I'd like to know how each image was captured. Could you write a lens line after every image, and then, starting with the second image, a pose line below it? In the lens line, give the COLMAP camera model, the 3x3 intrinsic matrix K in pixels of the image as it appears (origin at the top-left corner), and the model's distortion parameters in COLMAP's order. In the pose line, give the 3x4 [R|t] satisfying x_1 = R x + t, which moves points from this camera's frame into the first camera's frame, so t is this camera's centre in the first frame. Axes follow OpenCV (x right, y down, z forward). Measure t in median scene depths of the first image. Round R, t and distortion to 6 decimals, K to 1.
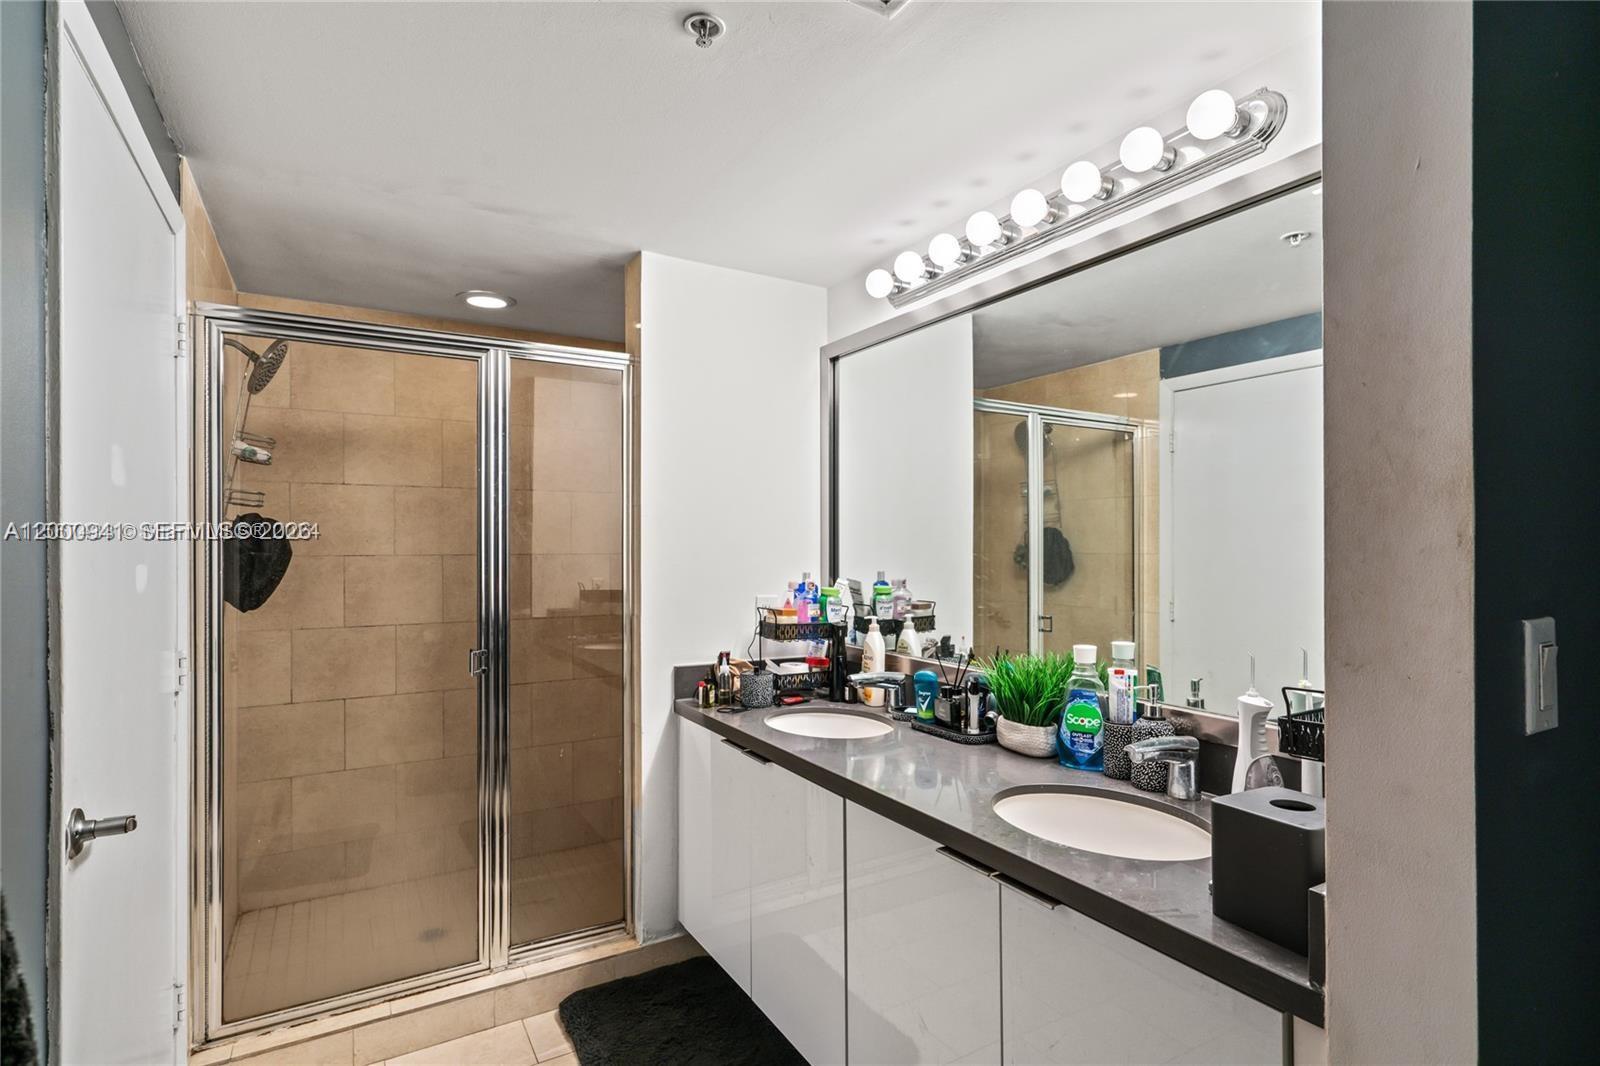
lens RADIAL K [[784.0, 0, 800.3], [0, 784.0, 543.1], [0, 0, 1]] dist [0.000632, 0.000143]
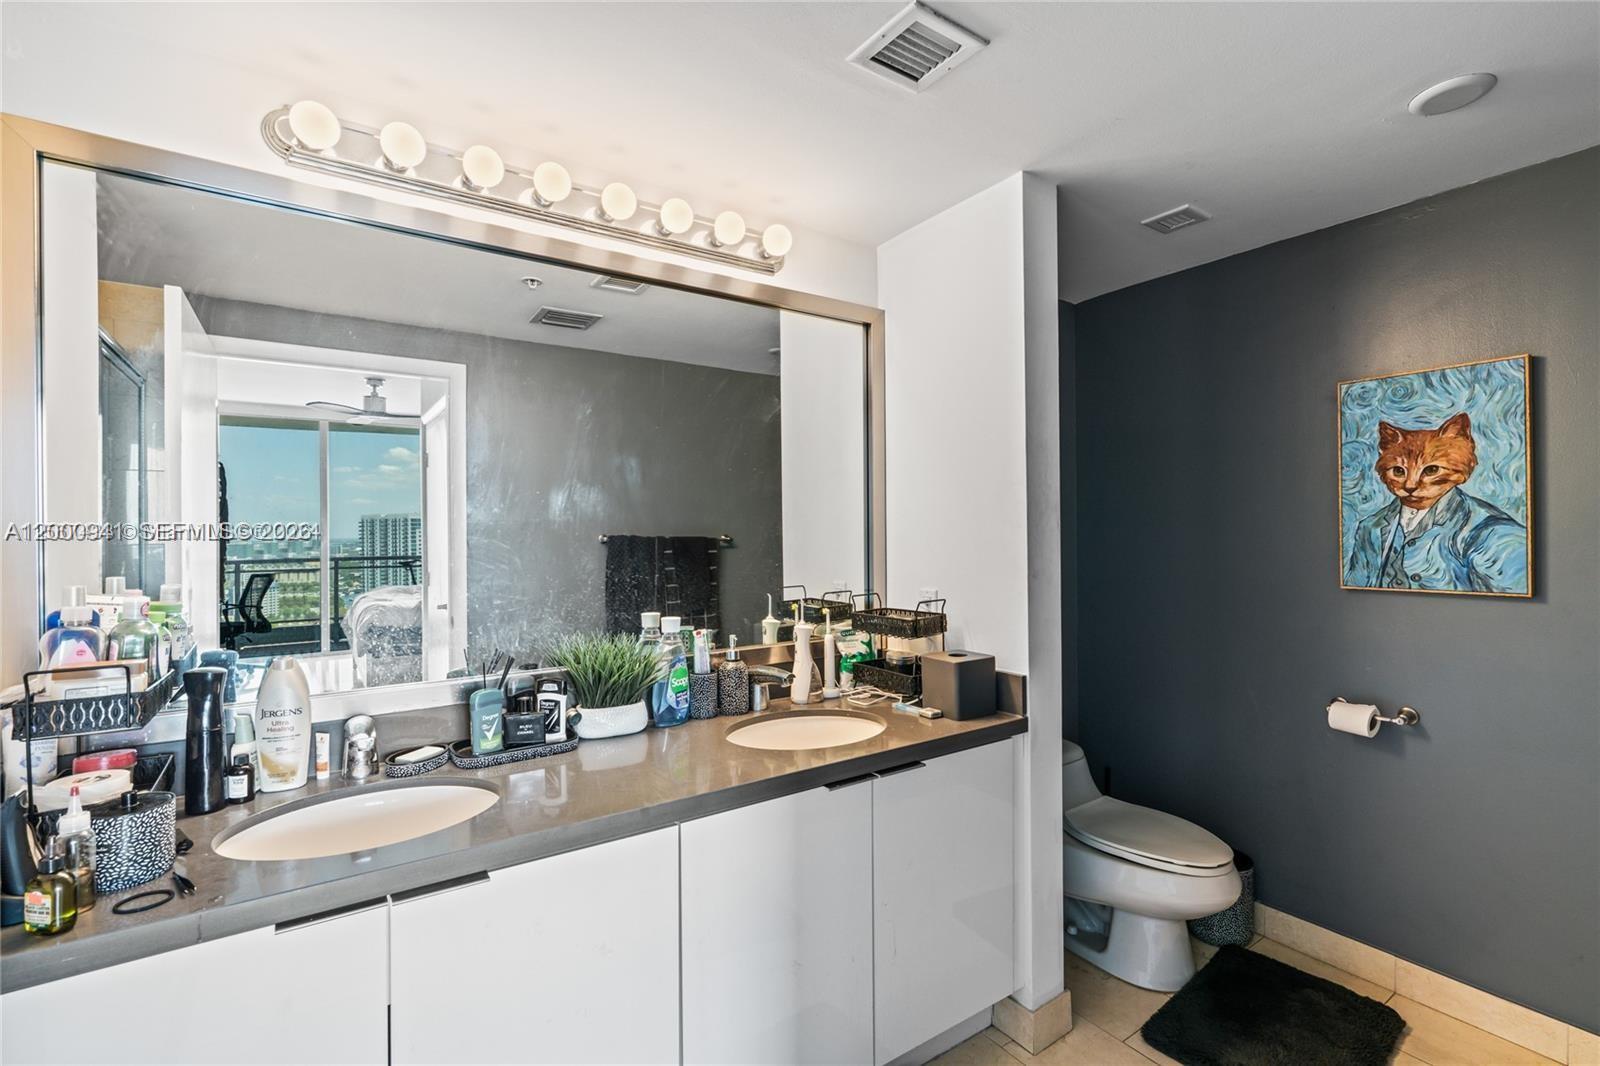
lens RADIAL K [[722.6, 0, 801.6], [0, 722.6, 529.4], [0, 0, 1]] dist [-0.007681, 0.001612]
pose [[-0.067129, 0.002572, 0.997741, -0.803501], [-0.003095, 0.999991, -0.002786, 0.002985], [-0.997740, -0.003275, -0.067120, 0.990323]]
